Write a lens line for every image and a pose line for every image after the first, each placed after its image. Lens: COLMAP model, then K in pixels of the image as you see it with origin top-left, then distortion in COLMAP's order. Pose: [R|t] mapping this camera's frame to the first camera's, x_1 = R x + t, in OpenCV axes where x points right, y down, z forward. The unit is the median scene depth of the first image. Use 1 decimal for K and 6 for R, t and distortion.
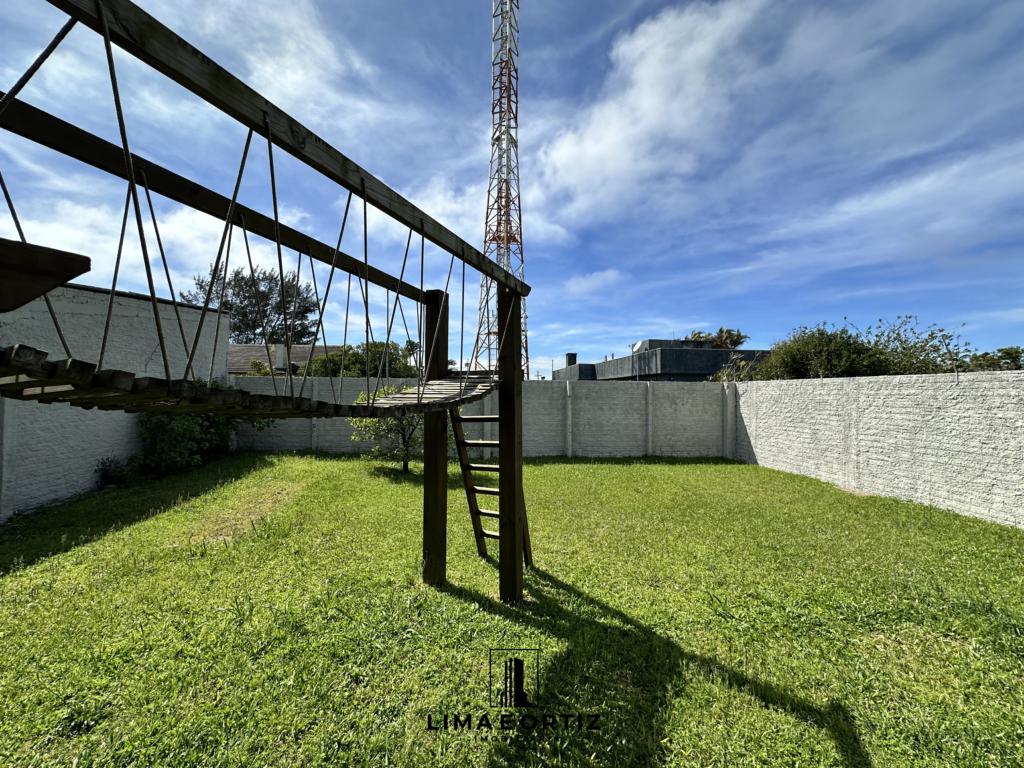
lens RADIAL K [[408.0, 0, 509.9], [0, 408.0, 383.3], [0, 0, 1]] dist [-0.005298, 0.000951]
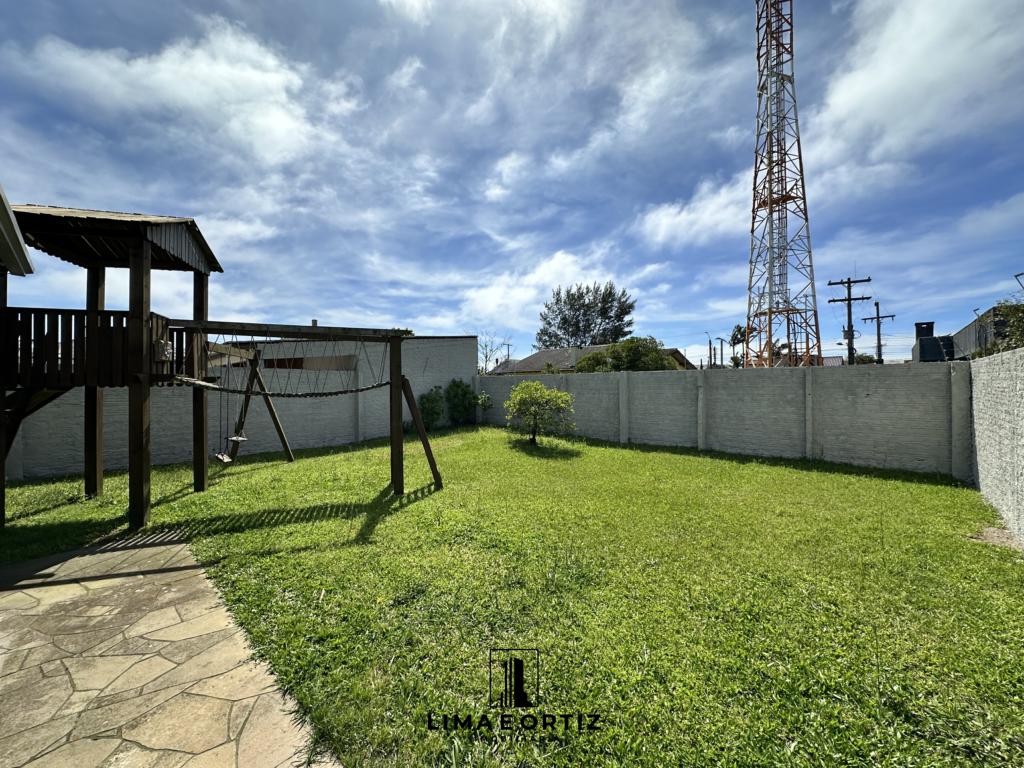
lens RADIAL K [[408.0, 0, 508.8], [0, 408.0, 383.8], [0, 0, 1]] dist [-0.005298, 0.000951]
pose [[0.662923, -0.016614, -0.748503, 0.548867], [0.032052, 0.999467, 0.006203, 0.005490], [0.748001, -0.028103, 0.663102, 0.029744]]
